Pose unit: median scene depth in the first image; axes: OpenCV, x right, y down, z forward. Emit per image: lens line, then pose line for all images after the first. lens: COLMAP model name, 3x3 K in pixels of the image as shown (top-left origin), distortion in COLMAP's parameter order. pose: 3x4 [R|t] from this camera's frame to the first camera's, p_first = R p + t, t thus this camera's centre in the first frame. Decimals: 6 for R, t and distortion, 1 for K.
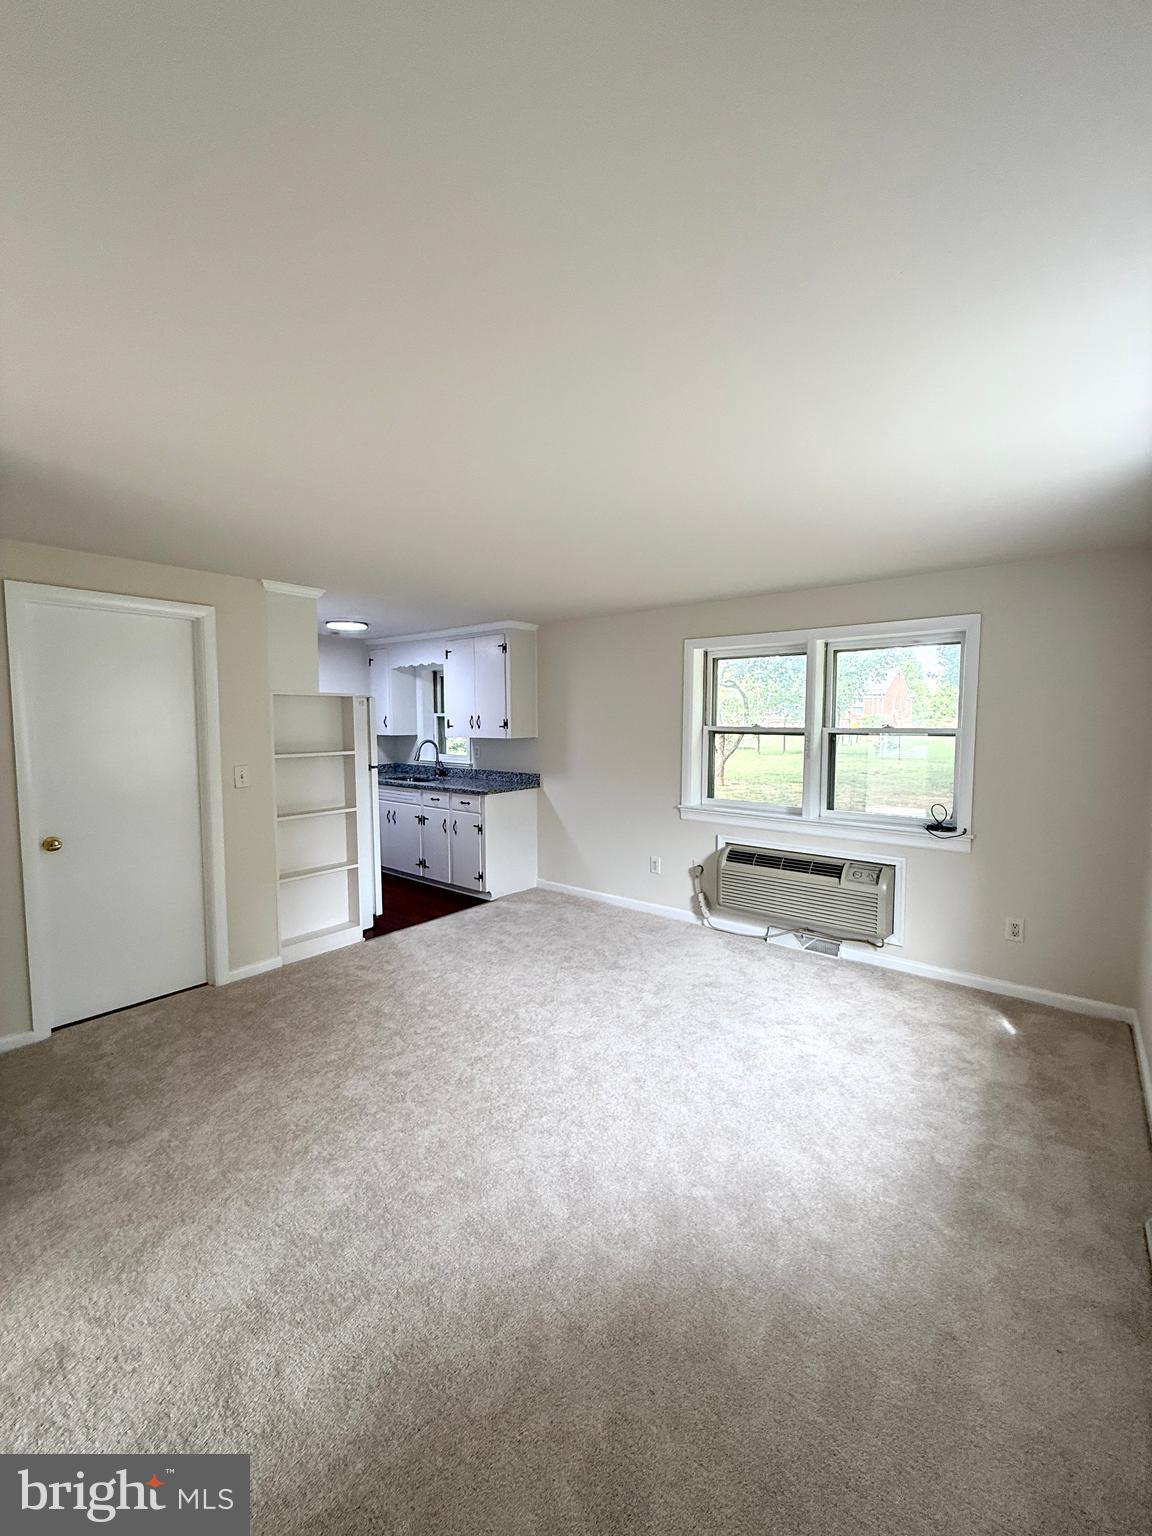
lens RADIAL K [[631.0, 0, 576.0], [0, 631.0, 768.0], [0, 0, 1]] dist [0.002416, 0.000209]
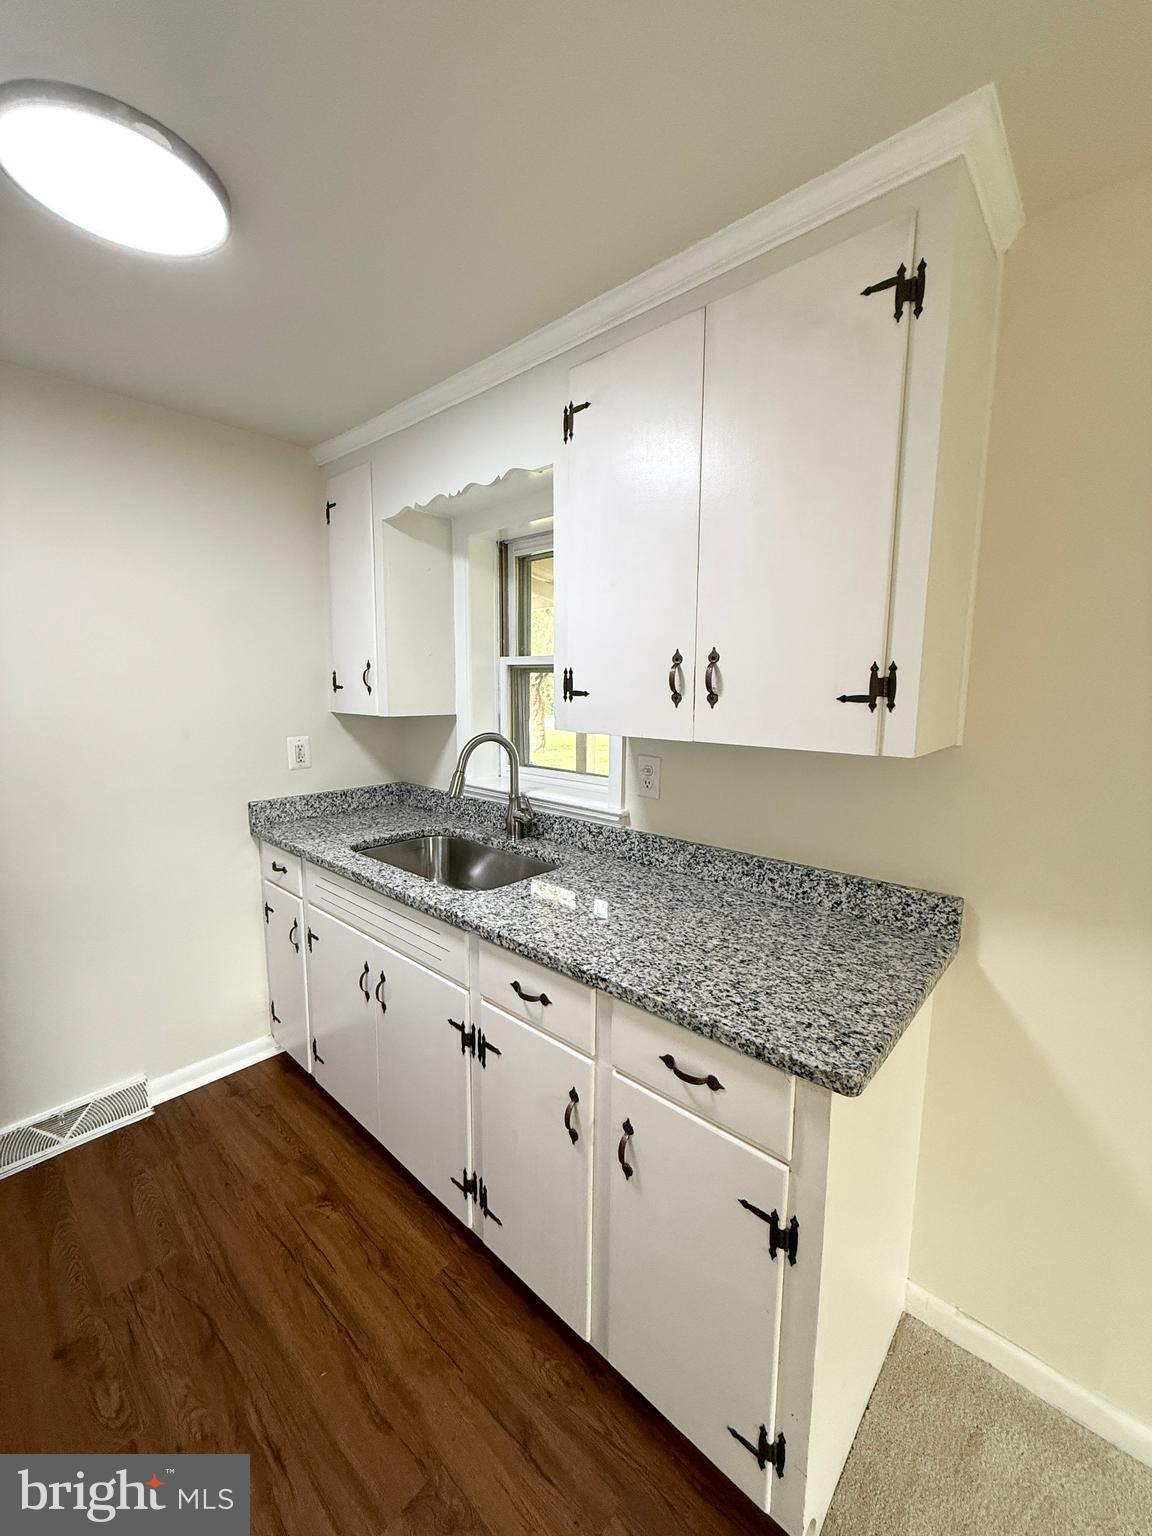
lens RADIAL K [[631.0, 0, 576.0], [0, 631.0, 768.0], [0, 0, 1]] dist [0.002416, 0.000209]
pose [[0.998615, 0.017433, -0.049640, -0.202304], [-0.014678, 0.998359, 0.055345, -0.053209], [0.050524, -0.054540, 0.997233, 0.789458]]
